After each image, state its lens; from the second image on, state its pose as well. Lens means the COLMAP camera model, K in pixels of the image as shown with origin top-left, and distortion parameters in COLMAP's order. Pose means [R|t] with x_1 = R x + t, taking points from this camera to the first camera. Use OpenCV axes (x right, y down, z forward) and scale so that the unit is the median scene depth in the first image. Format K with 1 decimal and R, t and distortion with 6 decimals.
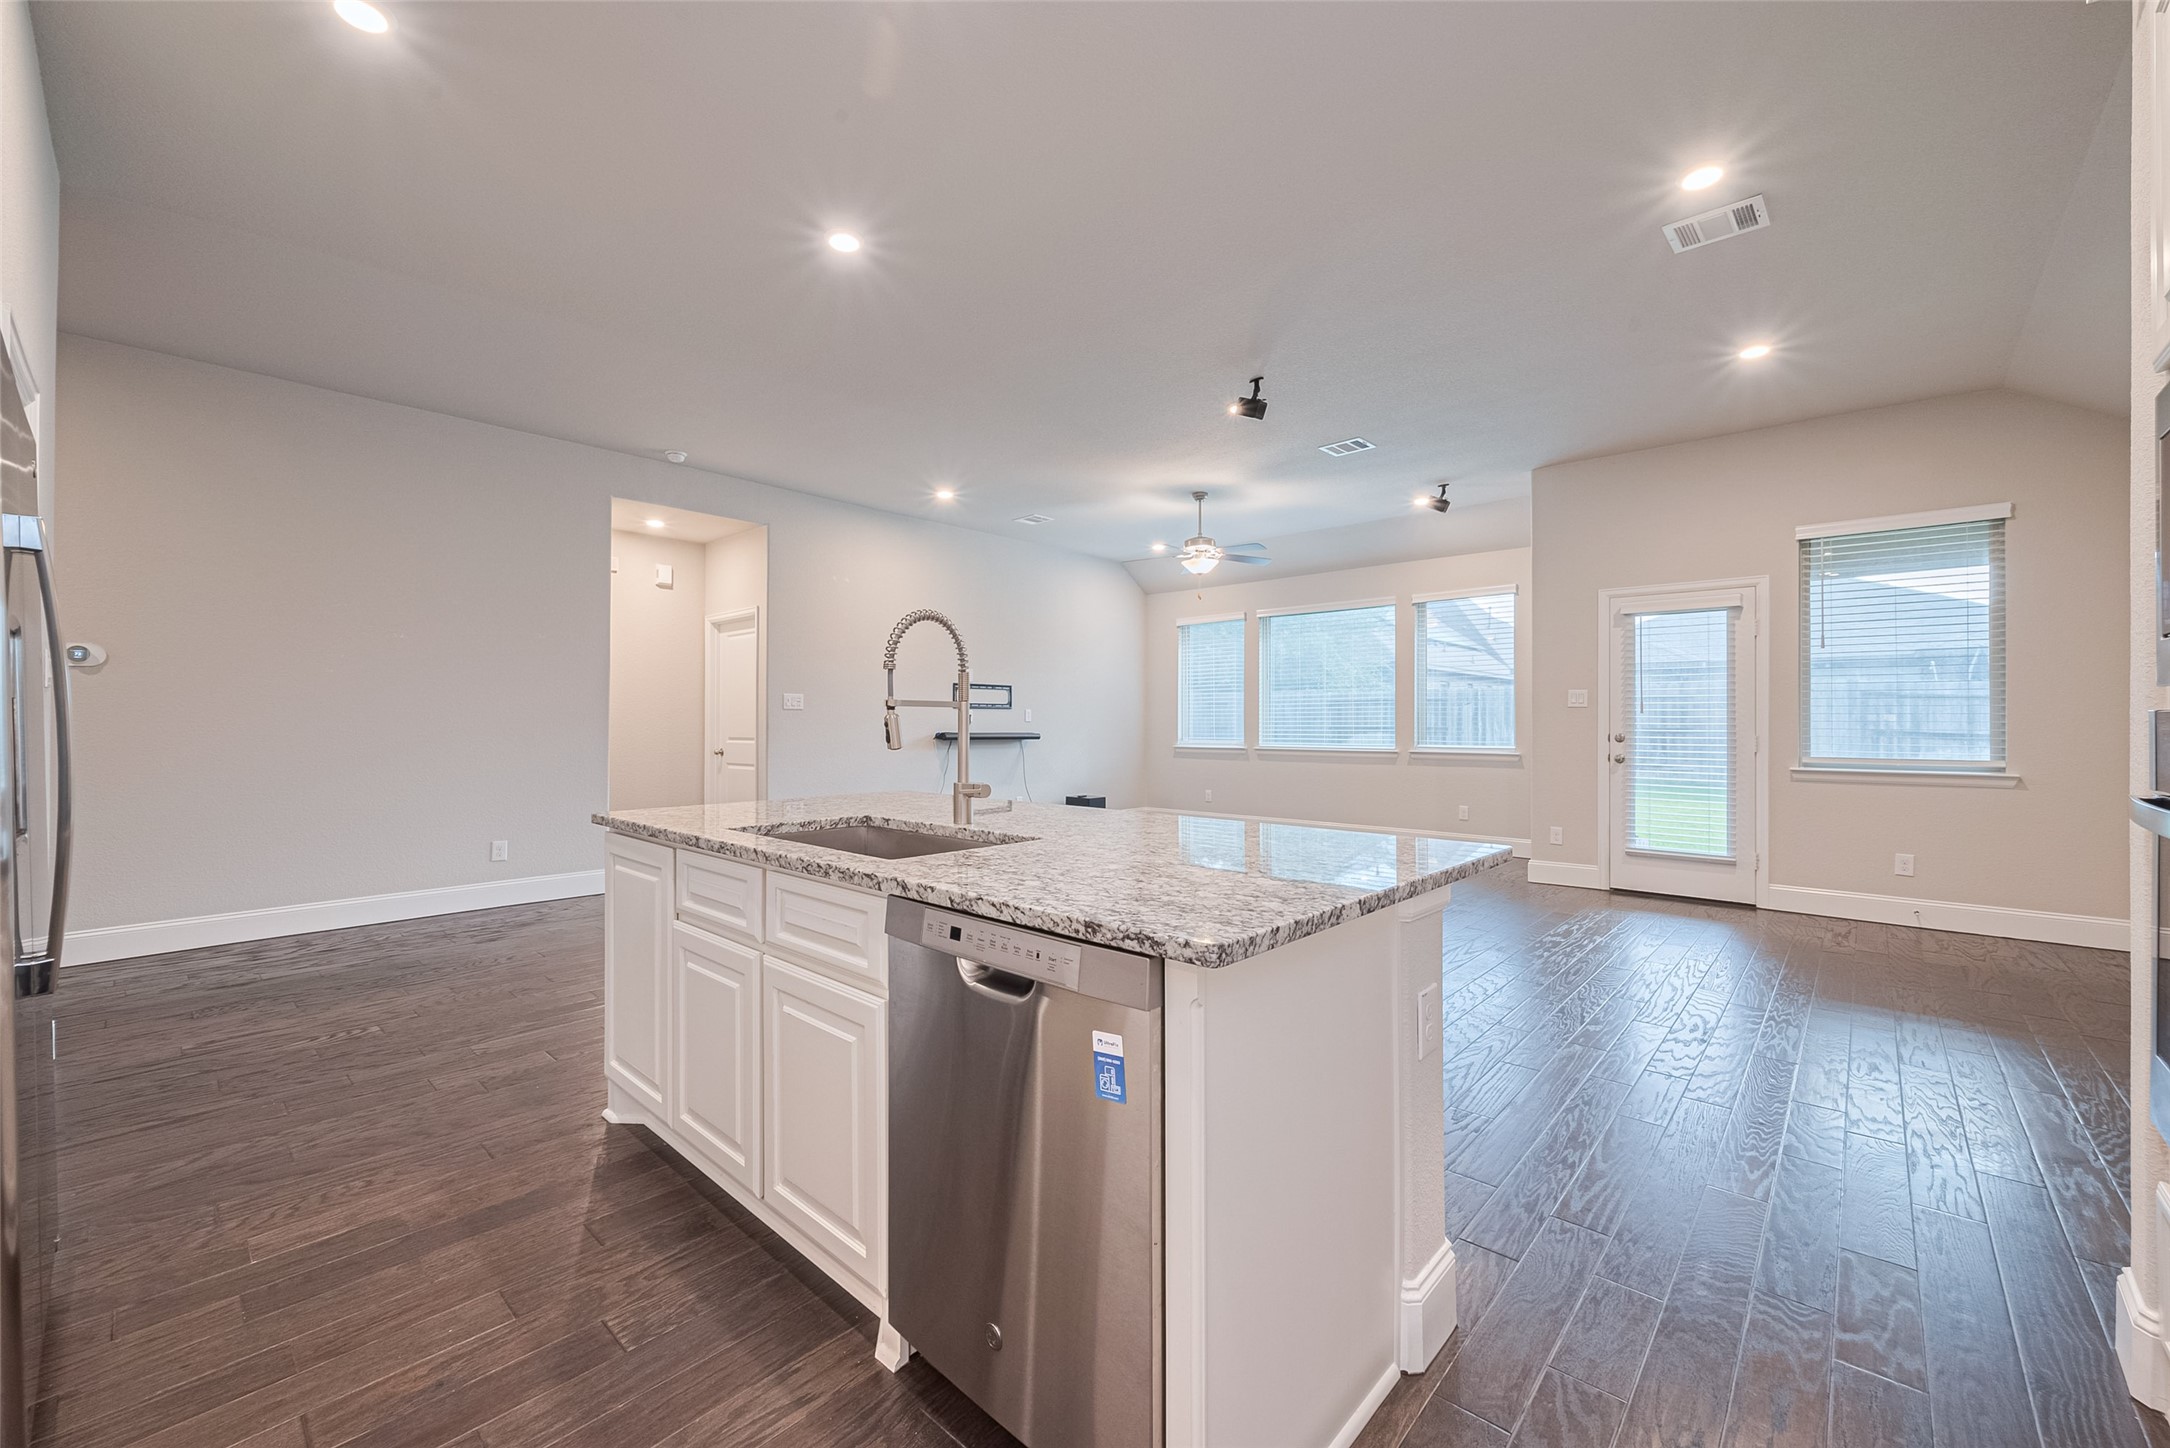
lens RADIAL K [[850.5, 0, 1083.7], [0, 850.5, 716.9], [0, 0, 1]] dist [0.001234, -0.000030]
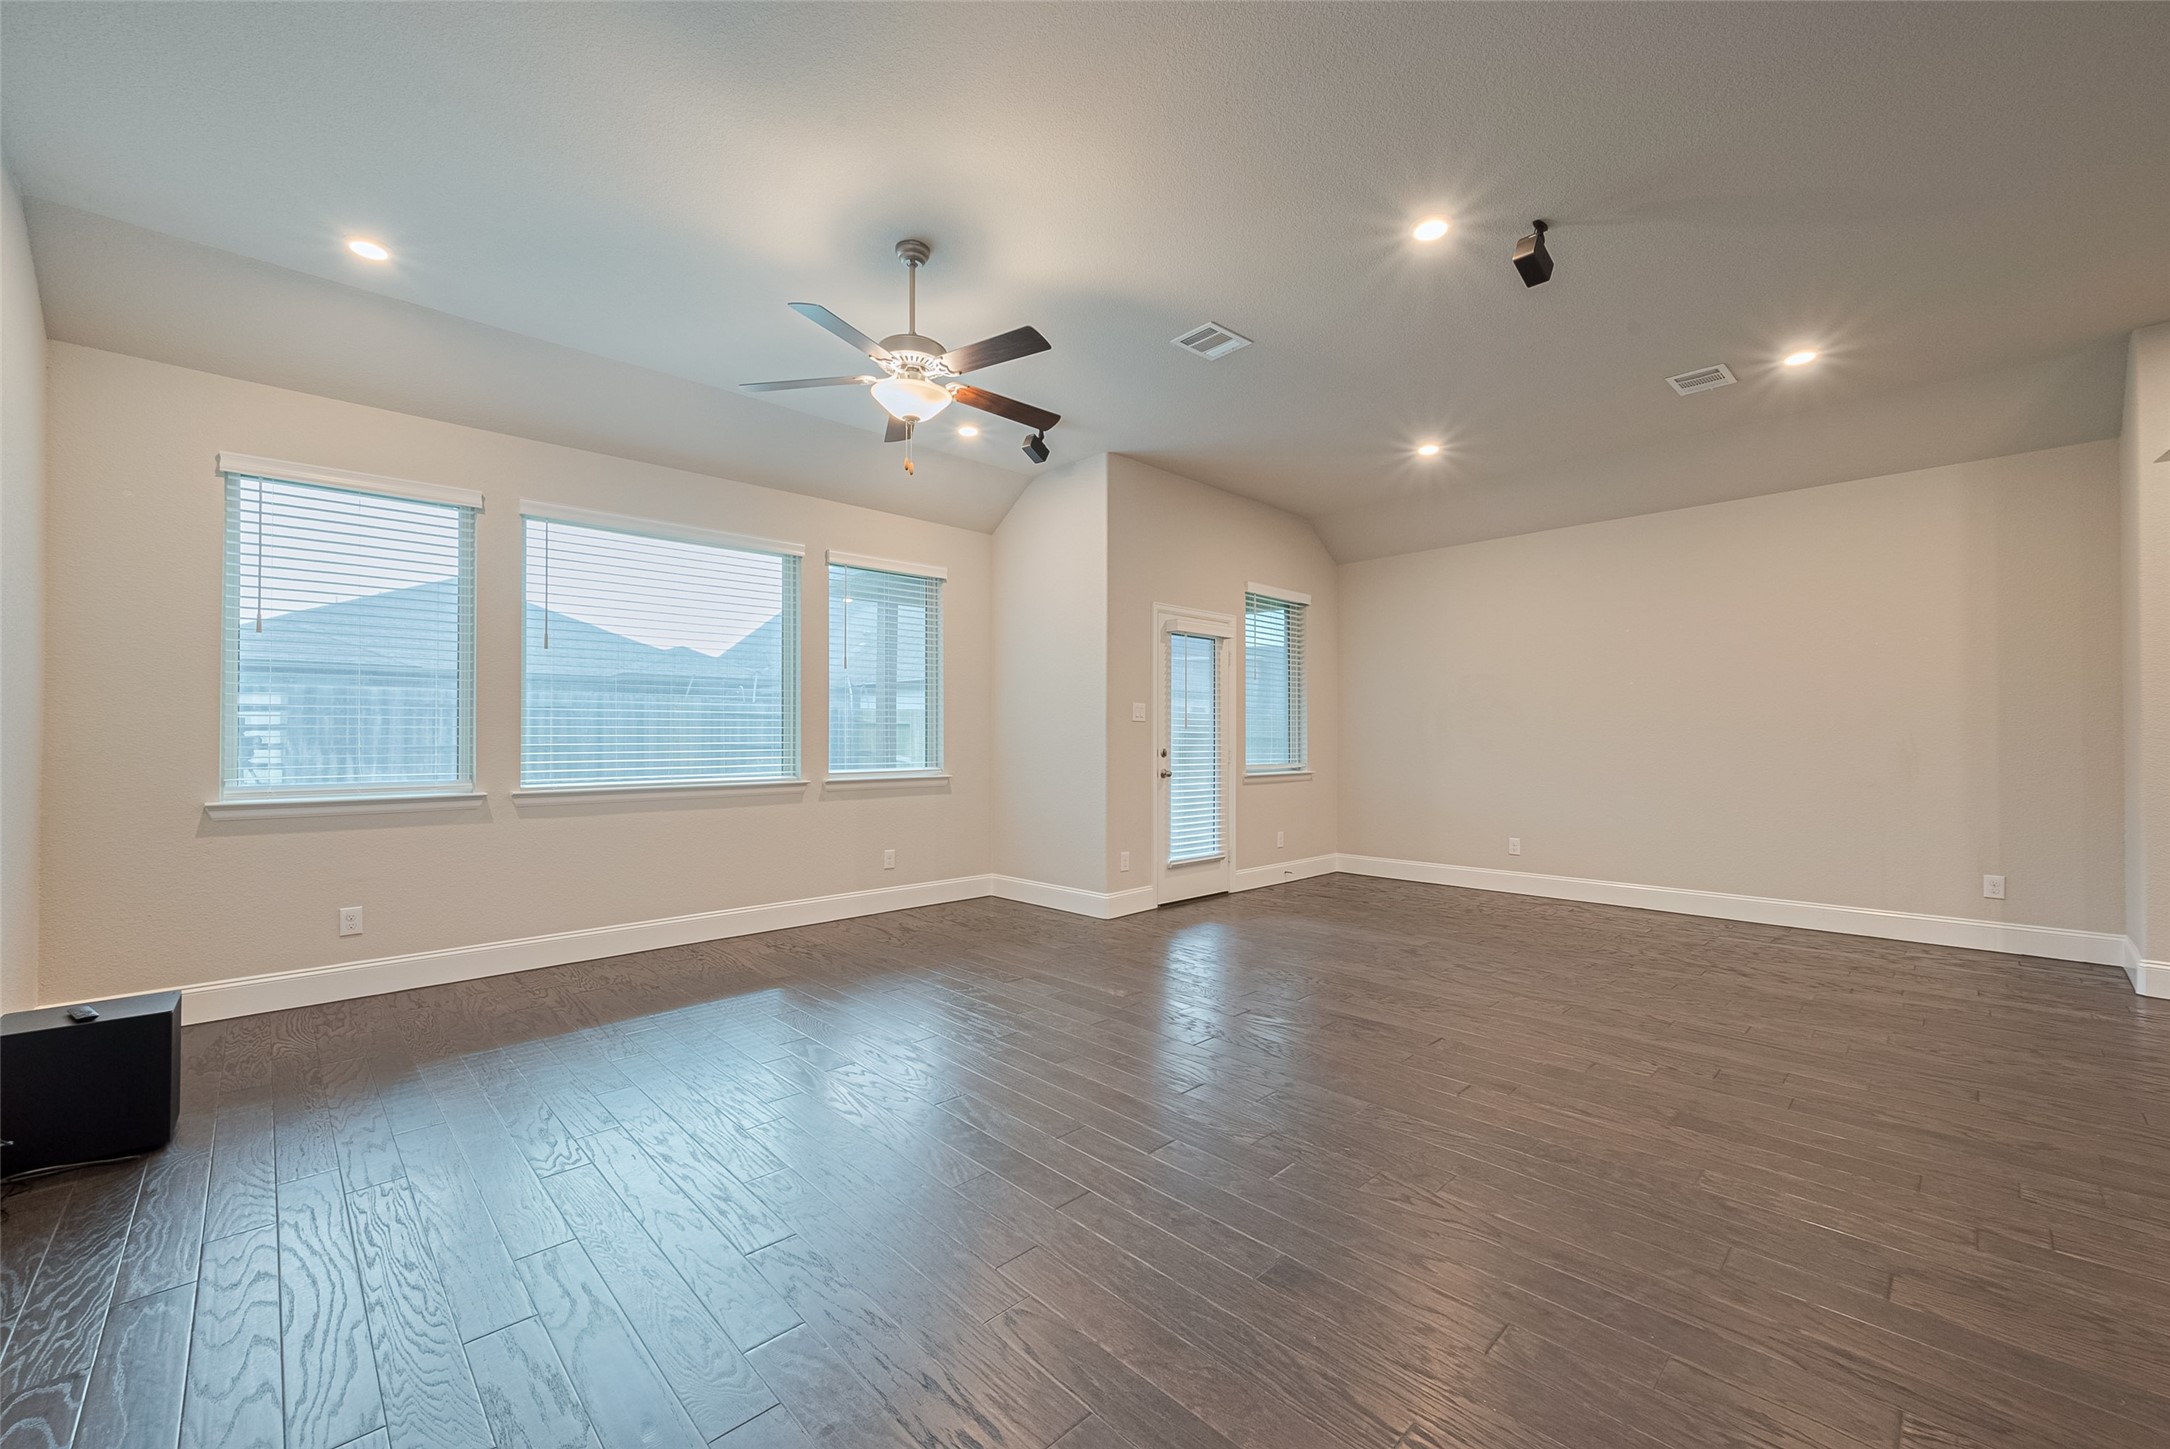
lens RADIAL K [[857.7, 0, 1078.0], [0, 857.7, 725.1], [0, 0, 1]] dist [0.000978, -0.000011]
pose [[0.056097, 0.015631, 0.998303, -0.328500], [-0.006073, 0.999864, -0.015314, 0.006817], [-0.998407, -0.005204, 0.056184, 0.892844]]
